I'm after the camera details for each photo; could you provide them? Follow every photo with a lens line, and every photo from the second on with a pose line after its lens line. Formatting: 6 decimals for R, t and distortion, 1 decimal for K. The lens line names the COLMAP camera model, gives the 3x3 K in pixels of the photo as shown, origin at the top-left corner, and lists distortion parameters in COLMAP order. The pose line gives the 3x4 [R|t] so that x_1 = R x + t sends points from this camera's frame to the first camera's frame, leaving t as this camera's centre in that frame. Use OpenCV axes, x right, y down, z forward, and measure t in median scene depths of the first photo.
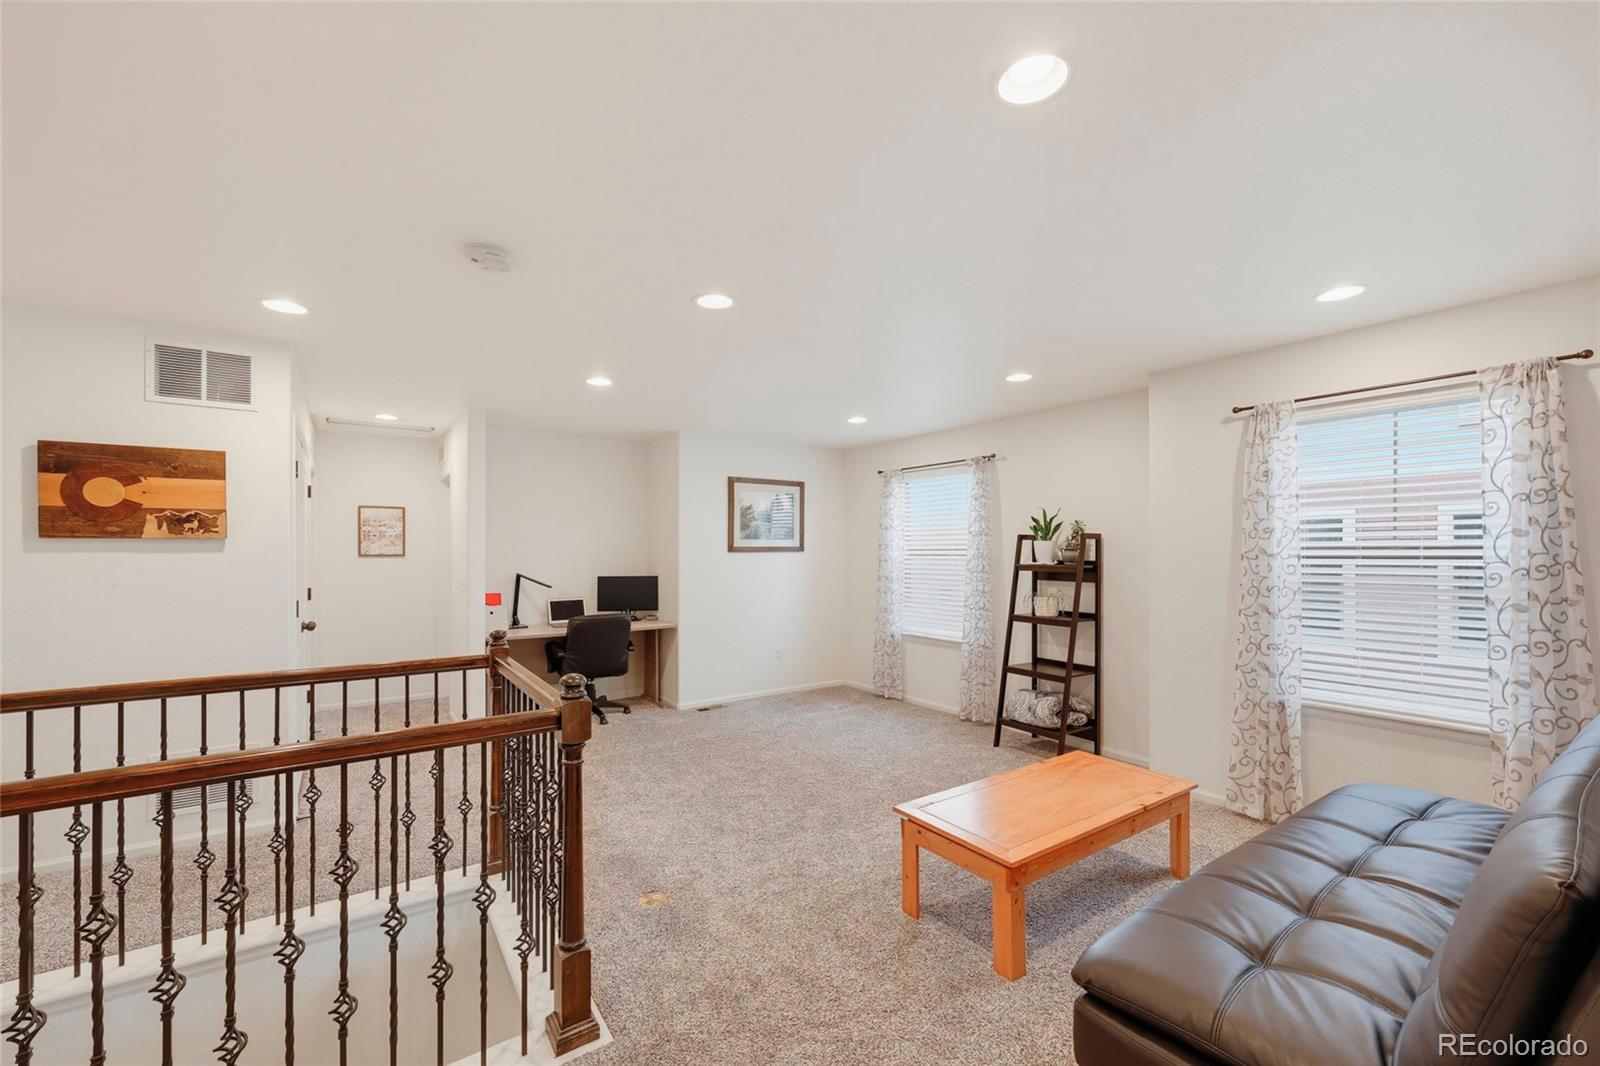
lens RADIAL K [[652.5, 0, 802.1], [0, 652.5, 544.1], [0, 0, 1]] dist [-0.001428, -0.000149]
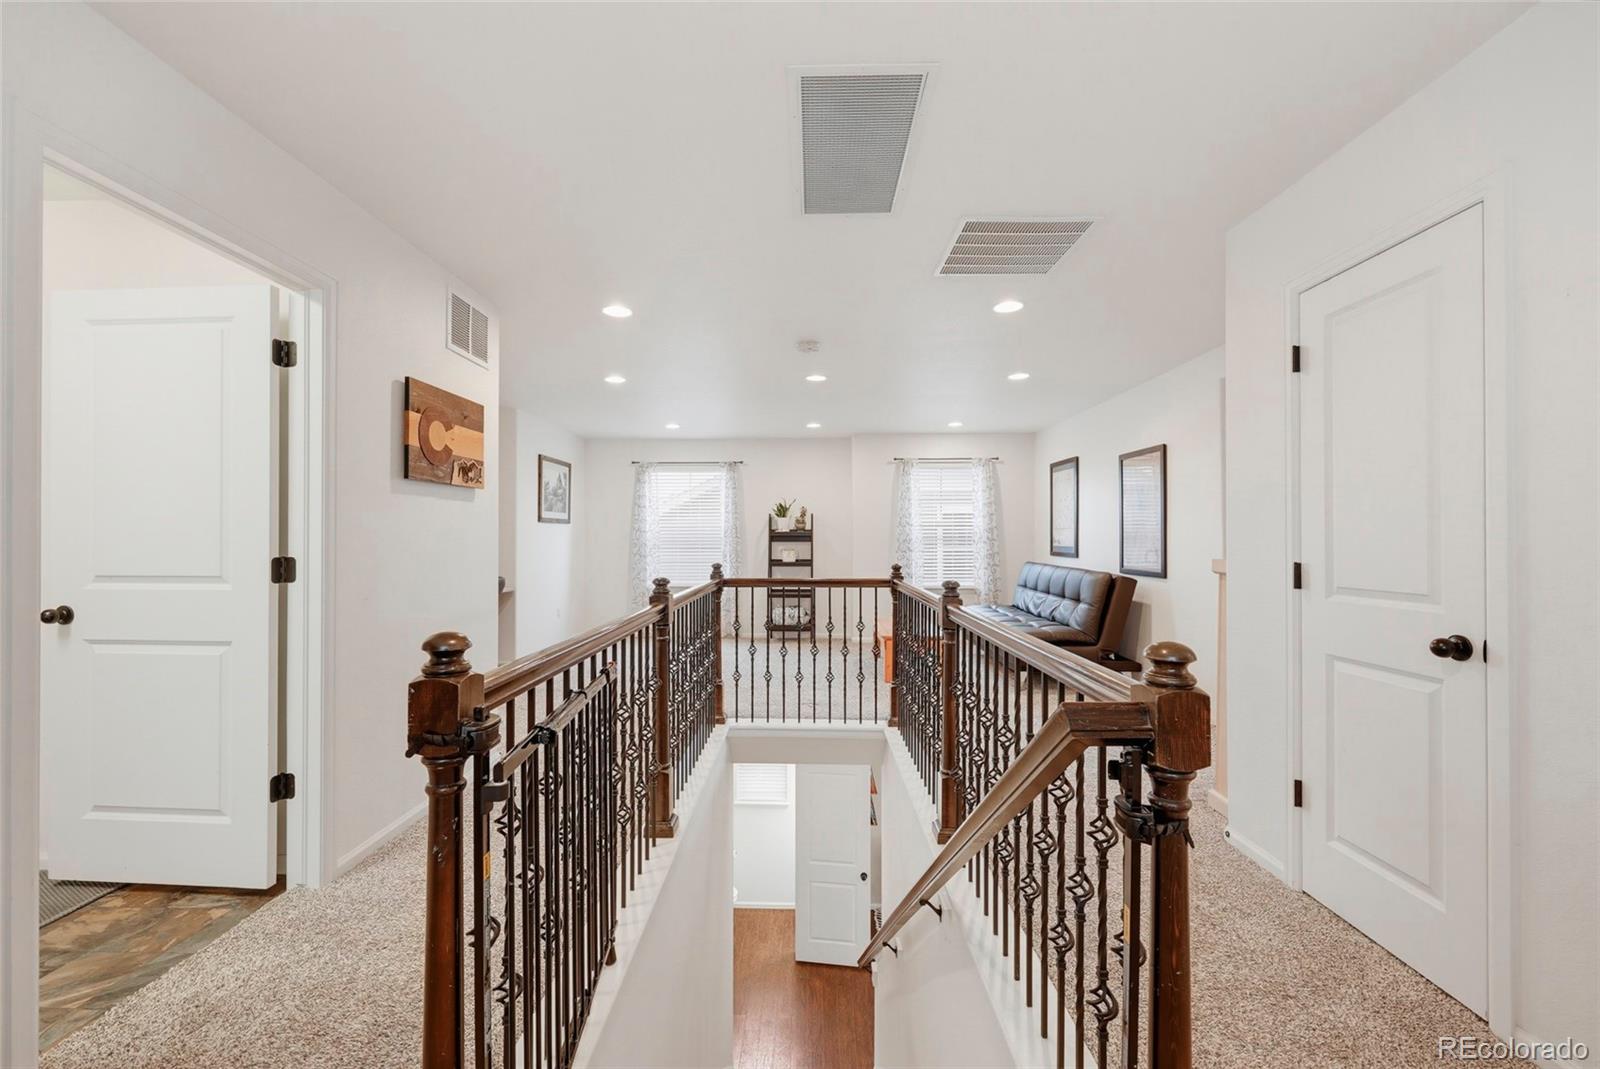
lens RADIAL K [[652.5, 0, 798.9], [0, 652.5, 536.2], [0, 0, 1]] dist [-0.001428, -0.000149]
pose [[0.585801, 0.004918, 0.810440, -1.394830], [-0.008312, 0.999965, -0.000060, 0.060799], [-0.810412, -0.006701, 0.585821, -0.022918]]
